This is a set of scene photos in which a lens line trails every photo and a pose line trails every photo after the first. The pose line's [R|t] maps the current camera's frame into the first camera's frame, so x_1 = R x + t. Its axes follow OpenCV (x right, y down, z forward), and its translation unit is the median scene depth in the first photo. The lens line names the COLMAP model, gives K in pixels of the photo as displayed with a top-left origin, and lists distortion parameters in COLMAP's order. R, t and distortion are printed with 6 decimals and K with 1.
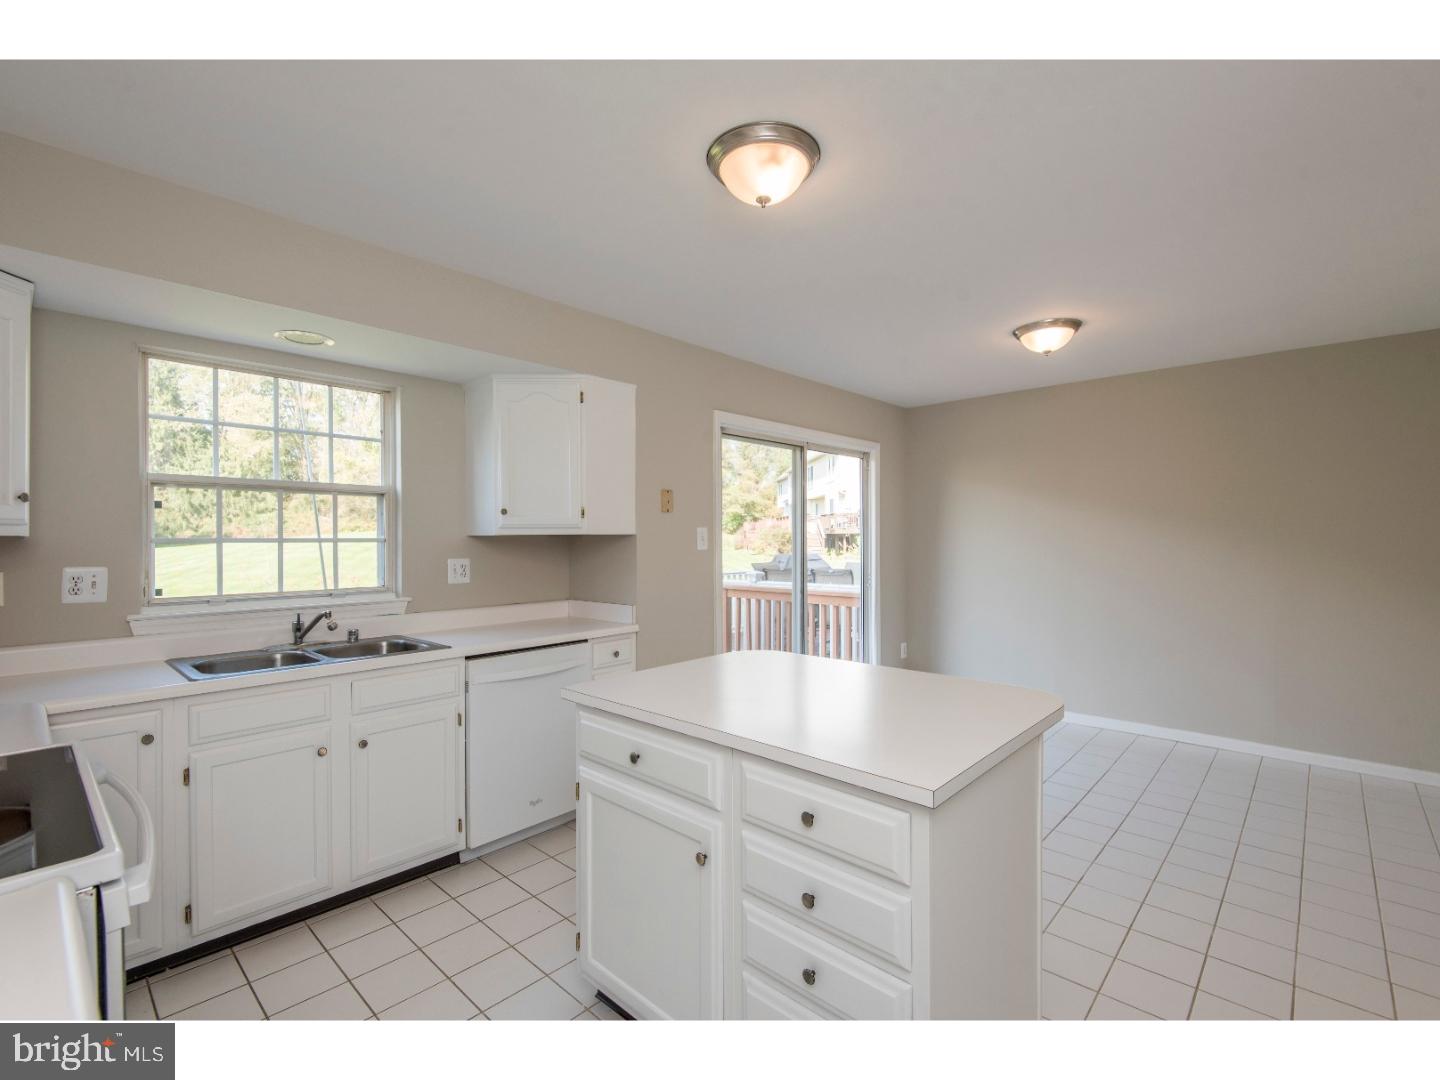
lens RADIAL K [[656.6, 0, 707.3], [0, 656.6, 543.4], [0, 0, 1]] dist [0.015480, -0.011625]
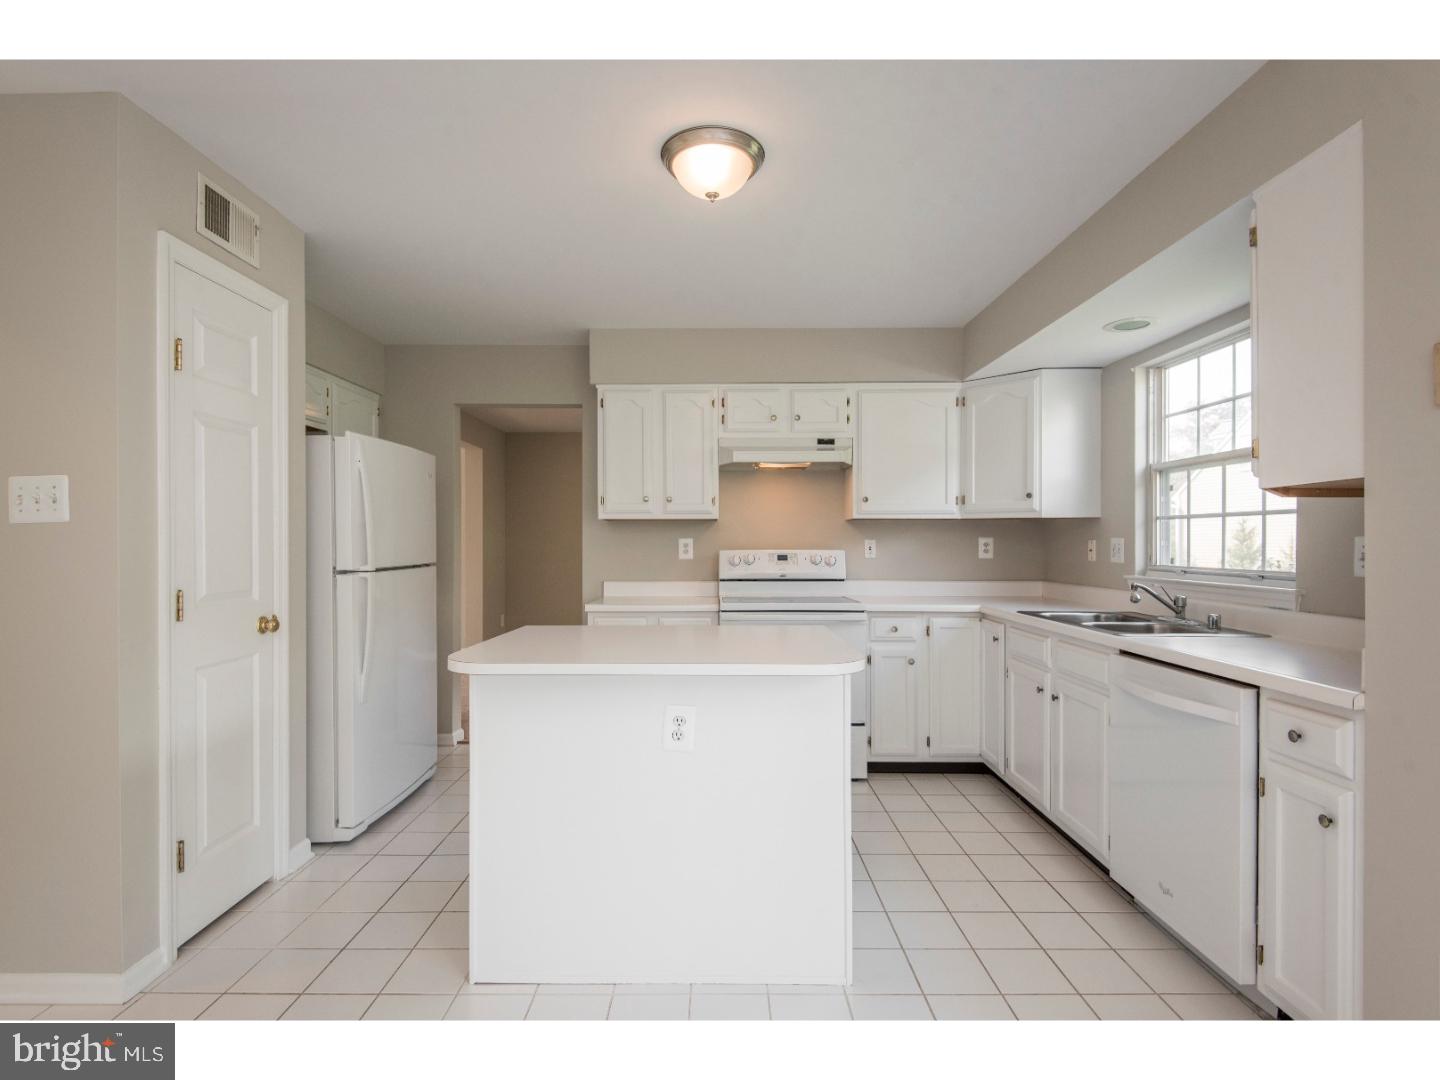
lens RADIAL K [[690.0, 0, 717.4], [0, 690.0, 543.3], [0, 0, 1]] dist [0.017447, -0.011971]
pose [[-0.727233, 0.000591, -0.686390, 0.406865], [-0.003128, 0.999986, 0.004176, 0.024902], [0.686383, 0.005184, -0.727222, 0.859435]]
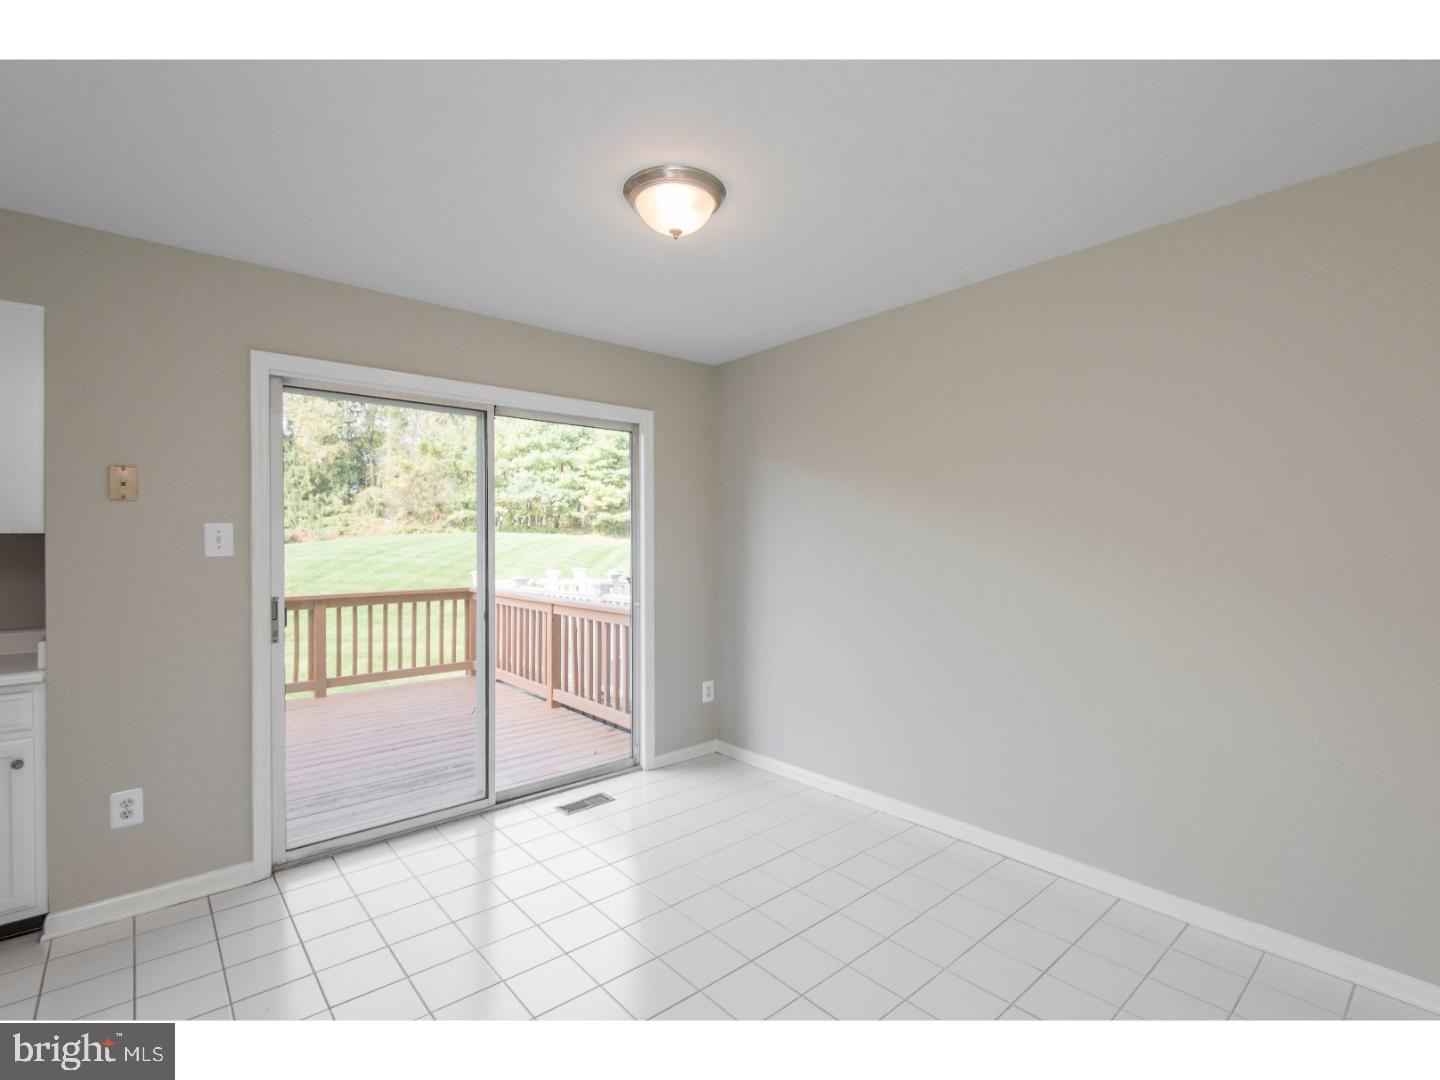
lens RADIAL K [[656.6, 0, 733.2], [0, 656.6, 542.2], [0, 0, 1]] dist [0.015480, -0.011625]
pose [[0.997423, -0.000622, -0.071749, 0.523303], [0.000294, 0.999989, -0.004587, 0.000358], [0.071751, 0.004554, 0.997412, 0.321815]]
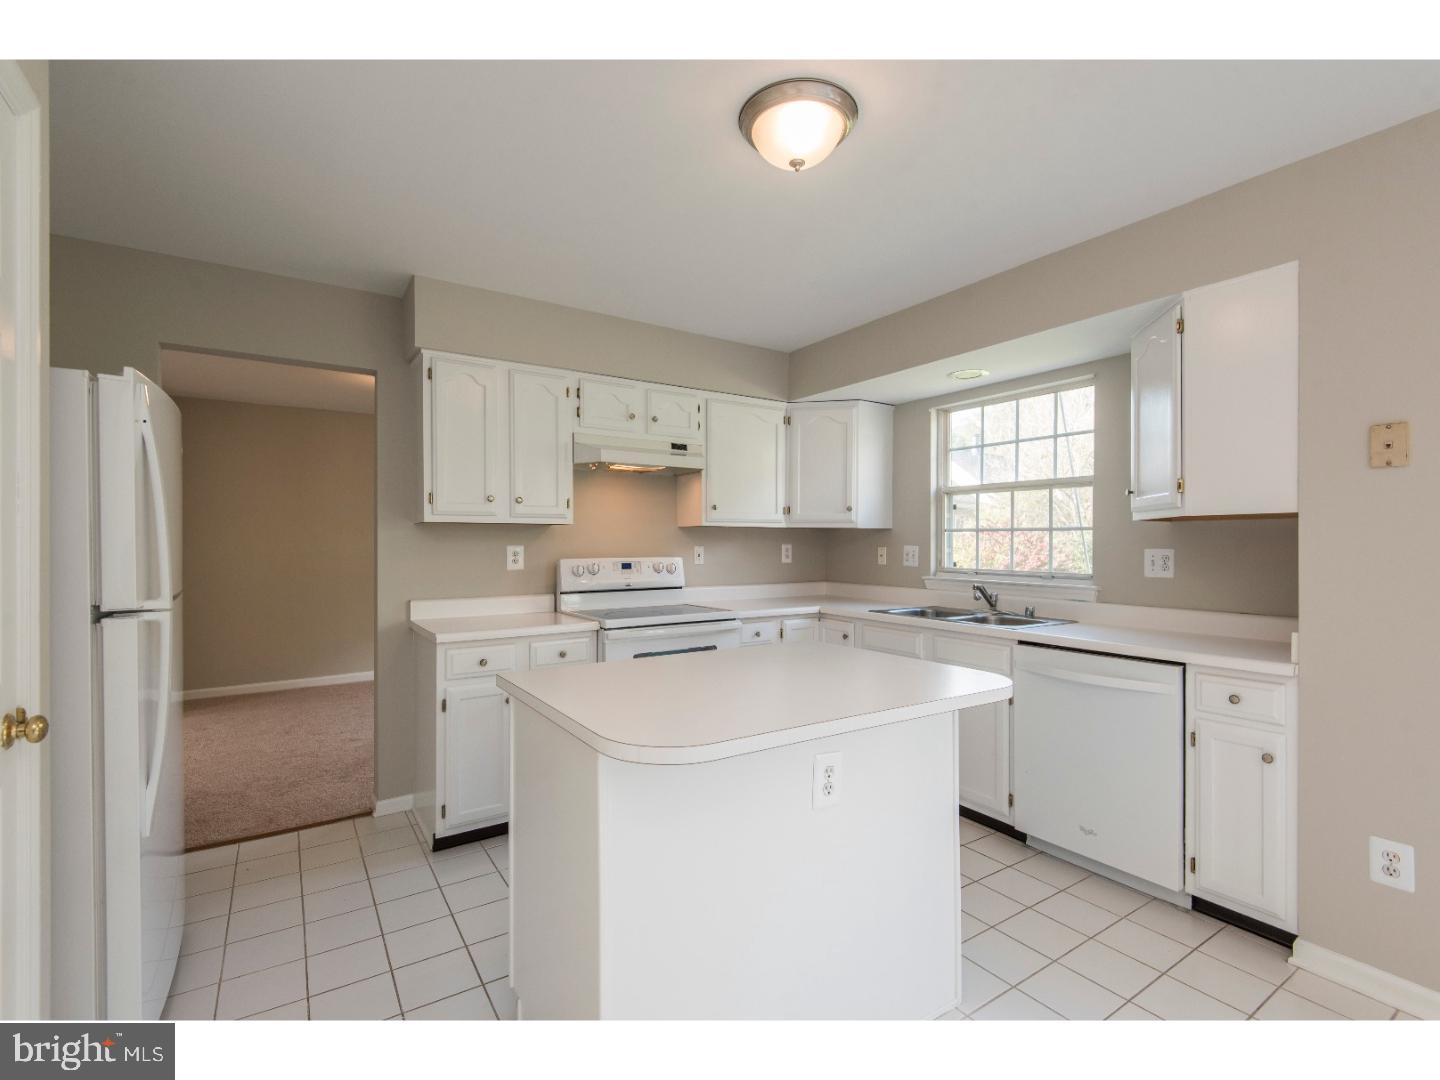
lens RADIAL K [[656.6, 0, 715.6], [0, 656.6, 539.2], [0, 0, 1]] dist [0.015480, -0.011625]
pose [[-0.227182, -0.002924, -0.973848, 0.492459], [-0.006575, 0.999977, -0.001469, 0.013751], [0.973830, 0.006069, -0.227196, 0.514543]]
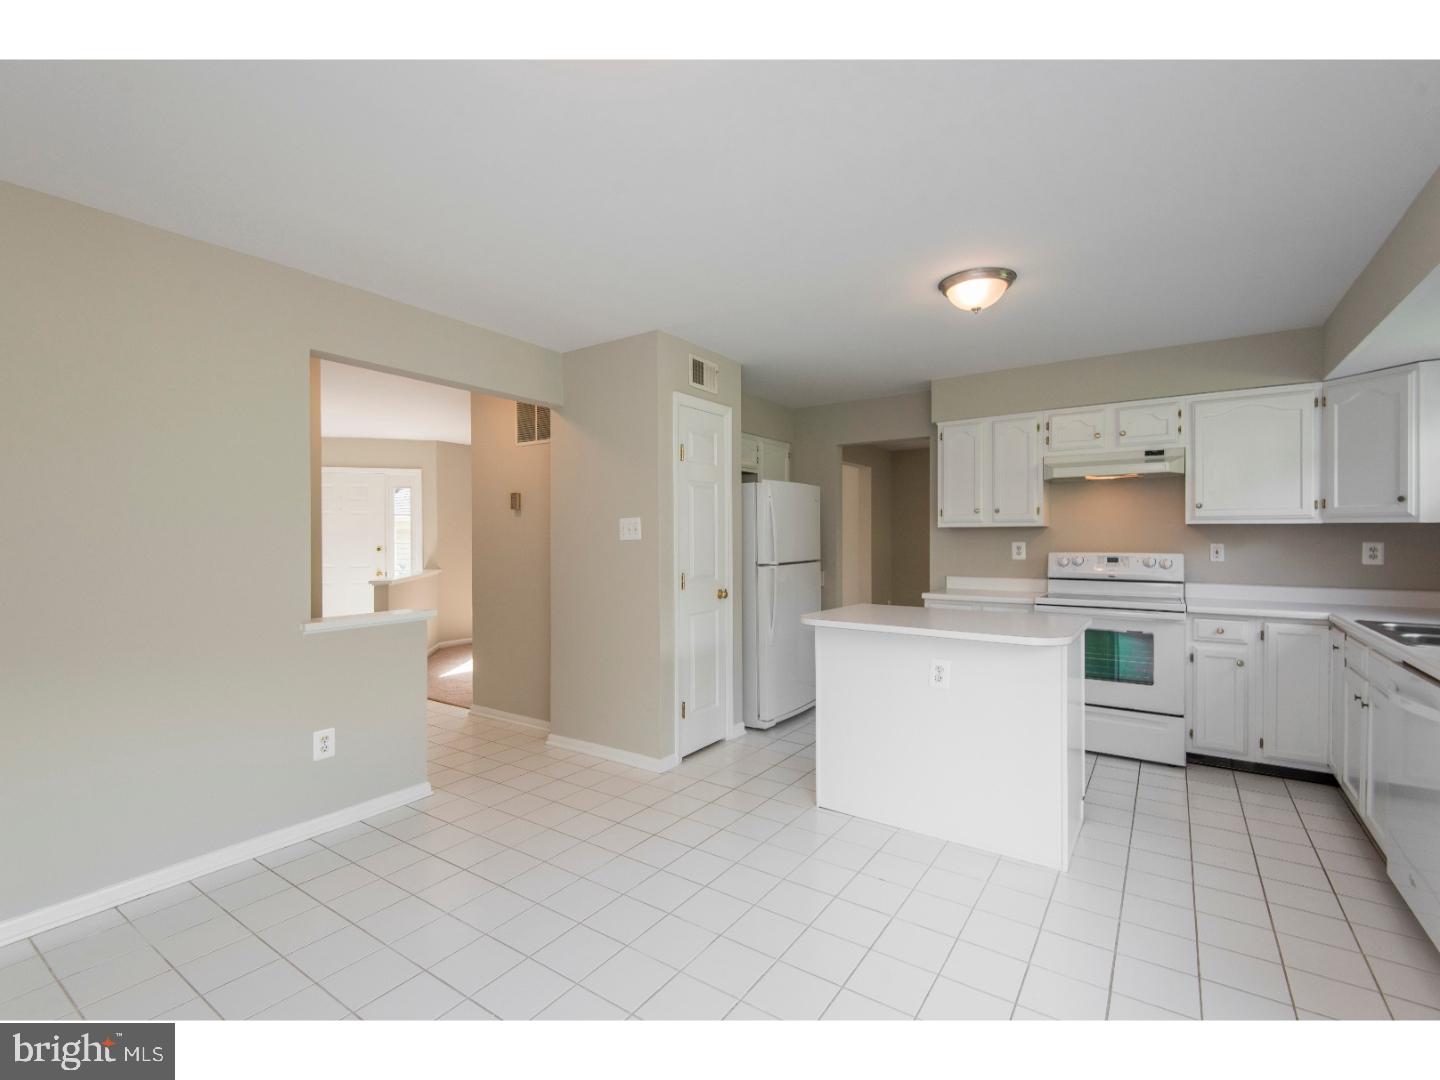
lens RADIAL K [[656.6, 0, 712.9], [0, 656.6, 541.3], [0, 0, 1]] dist [0.015480, -0.011625]
pose [[-0.989525, 0.004181, -0.144300, 0.436568], [0.002200, 0.999901, 0.013884, 0.003888], [0.144344, 0.013421, -0.989437, 1.150671]]
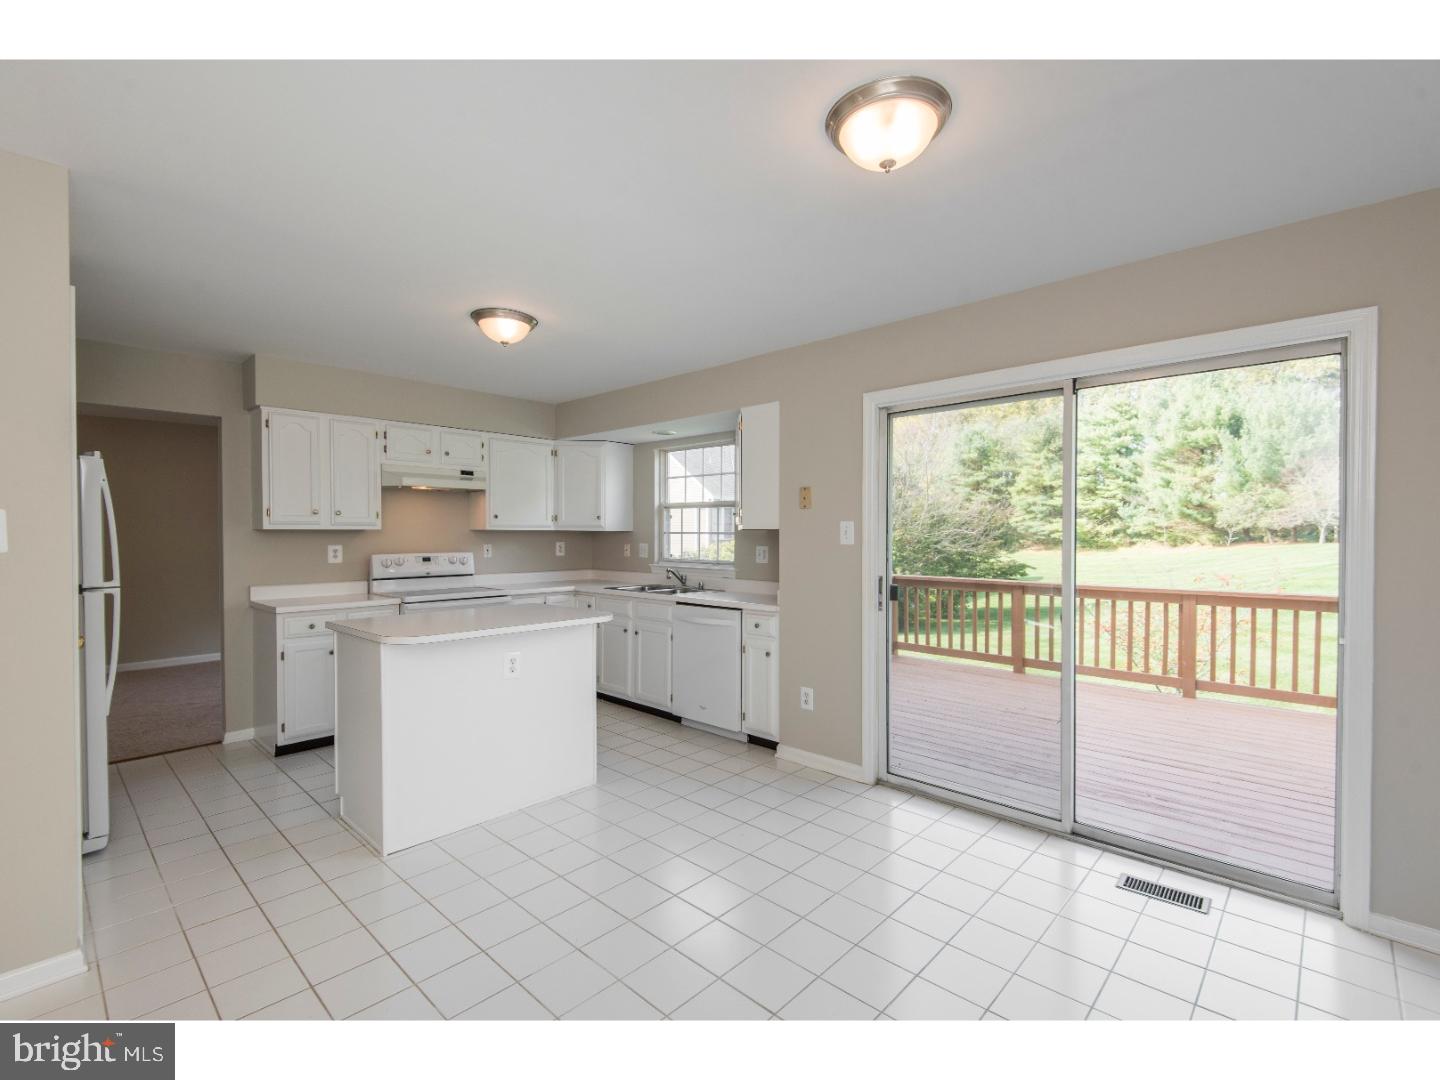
lens RADIAL K [[656.6, 0, 728.6], [0, 656.6, 542.3], [0, 0, 1]] dist [0.015480, -0.011625]
pose [[0.015752, 0.015256, -0.999760, 0.885493], [-0.006784, 0.999862, 0.015150, -0.004634], [0.999853, 0.006544, 0.015853, 0.737067]]
